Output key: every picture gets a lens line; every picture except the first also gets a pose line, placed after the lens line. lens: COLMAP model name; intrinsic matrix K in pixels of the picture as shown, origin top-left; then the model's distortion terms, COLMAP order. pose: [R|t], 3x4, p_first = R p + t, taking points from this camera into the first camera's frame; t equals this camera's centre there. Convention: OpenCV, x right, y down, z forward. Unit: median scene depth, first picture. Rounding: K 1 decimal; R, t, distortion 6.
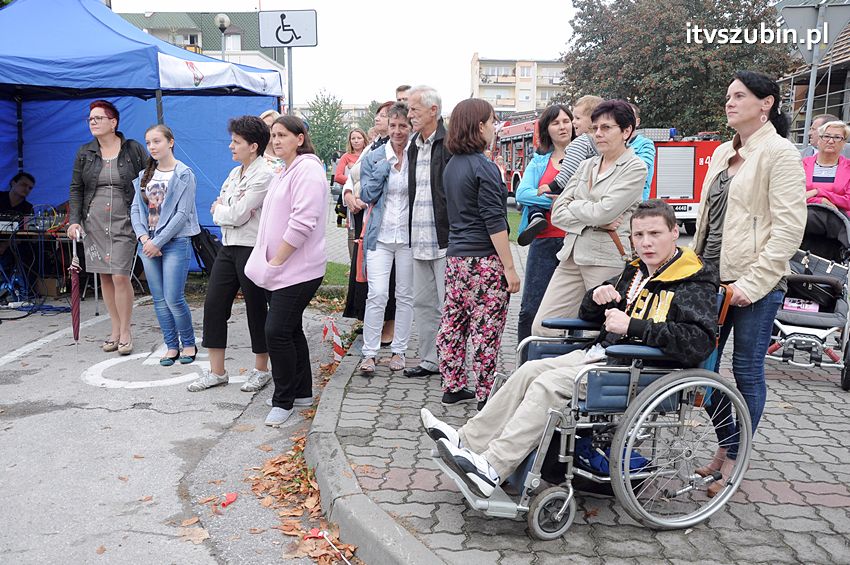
lens RADIAL K [[807.6, 0, 426.7], [0, 807.6, 285.4], [0, 0, 1]] dist [0.011808, 0.000000]
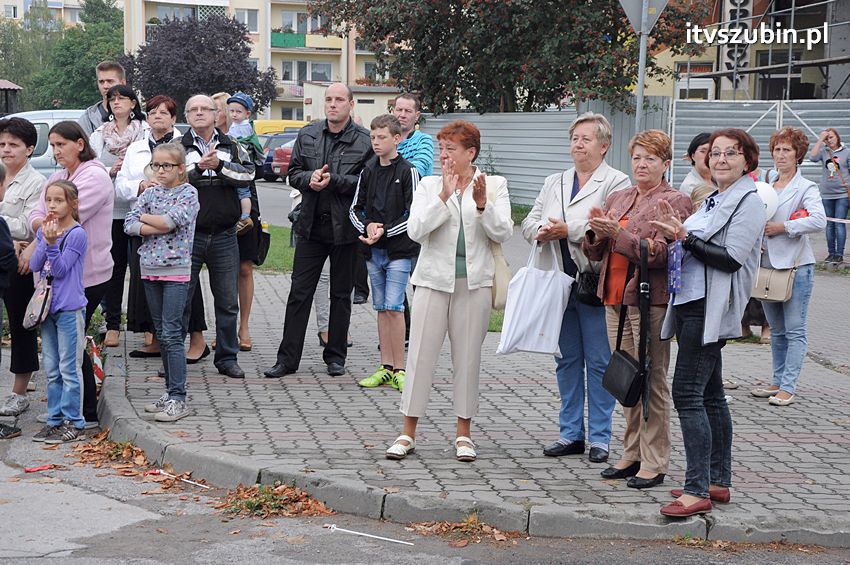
lens RADIAL K [[1841.4, 0, 425.9], [0, 1841.4, 281.9], [0, 0, 1]] dist [0.361828, 0.000000]
pose [[0.976472, -0.033945, 0.212954, -0.237831], [0.048417, 0.996831, -0.063114, 0.157381], [-0.210136, 0.071940, 0.975022, -1.376711]]
